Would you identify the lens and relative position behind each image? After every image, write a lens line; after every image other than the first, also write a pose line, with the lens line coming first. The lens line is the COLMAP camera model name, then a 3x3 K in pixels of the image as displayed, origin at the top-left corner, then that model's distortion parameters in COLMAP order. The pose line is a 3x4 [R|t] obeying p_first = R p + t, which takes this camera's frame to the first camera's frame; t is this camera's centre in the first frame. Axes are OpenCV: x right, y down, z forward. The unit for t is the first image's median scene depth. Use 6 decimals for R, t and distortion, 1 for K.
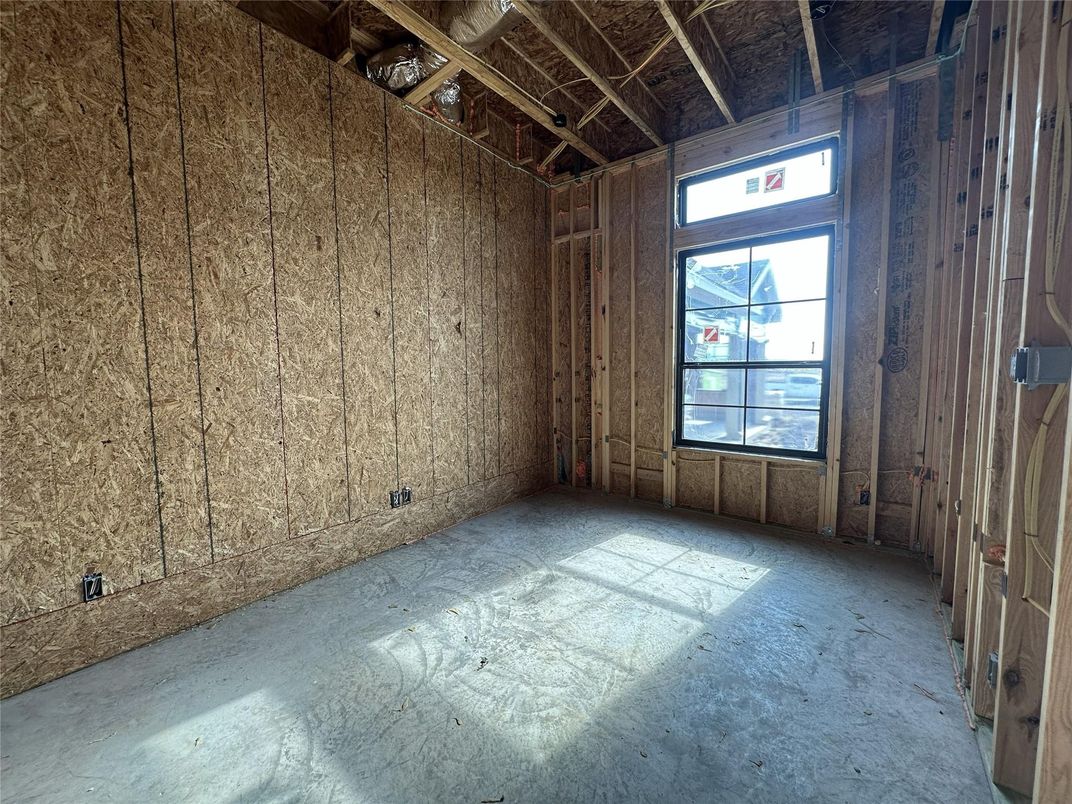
lens RADIAL K [[428.9, 0, 535.4], [0, 428.9, 399.9], [0, 0, 1]] dist [-0.001668, 0.000125]
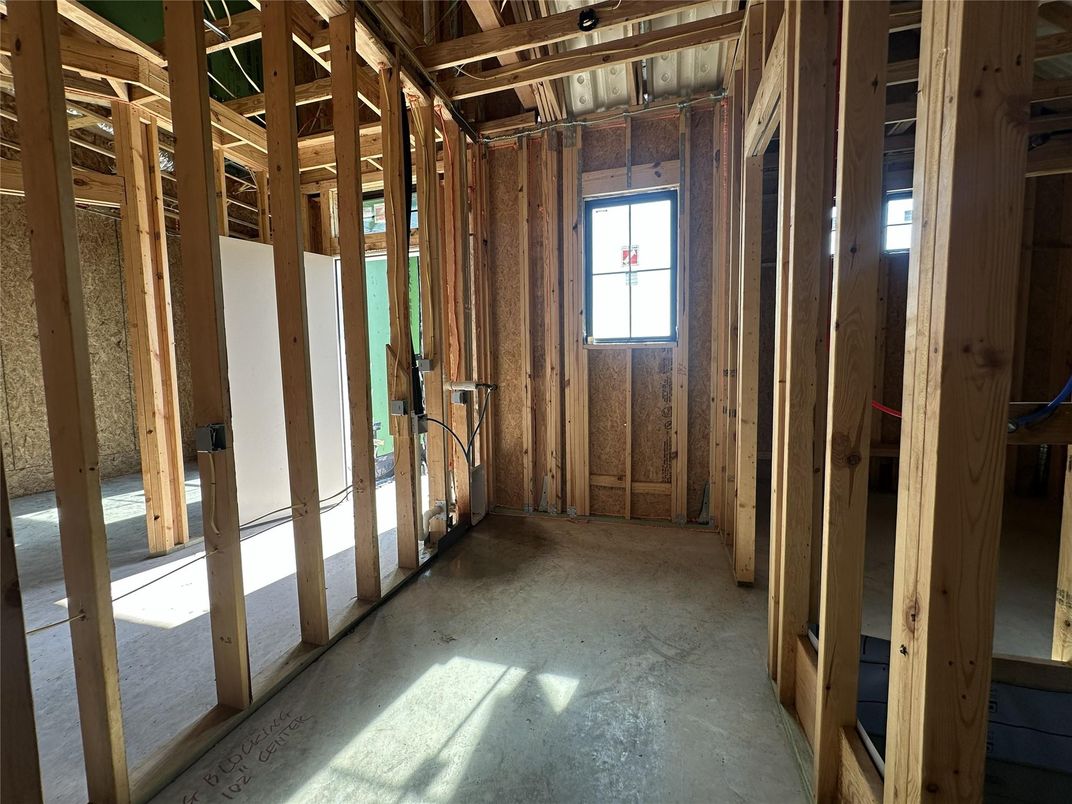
lens RADIAL K [[428.9, 0, 537.6], [0, 428.9, 401.5], [0, 0, 1]] dist [-0.001668, 0.000125]
pose [[0.927246, -0.032998, 0.372996, 0.743404], [0.033911, 0.999416, 0.004114, 0.089734], [-0.372914, 0.008834, 0.927824, -1.135931]]
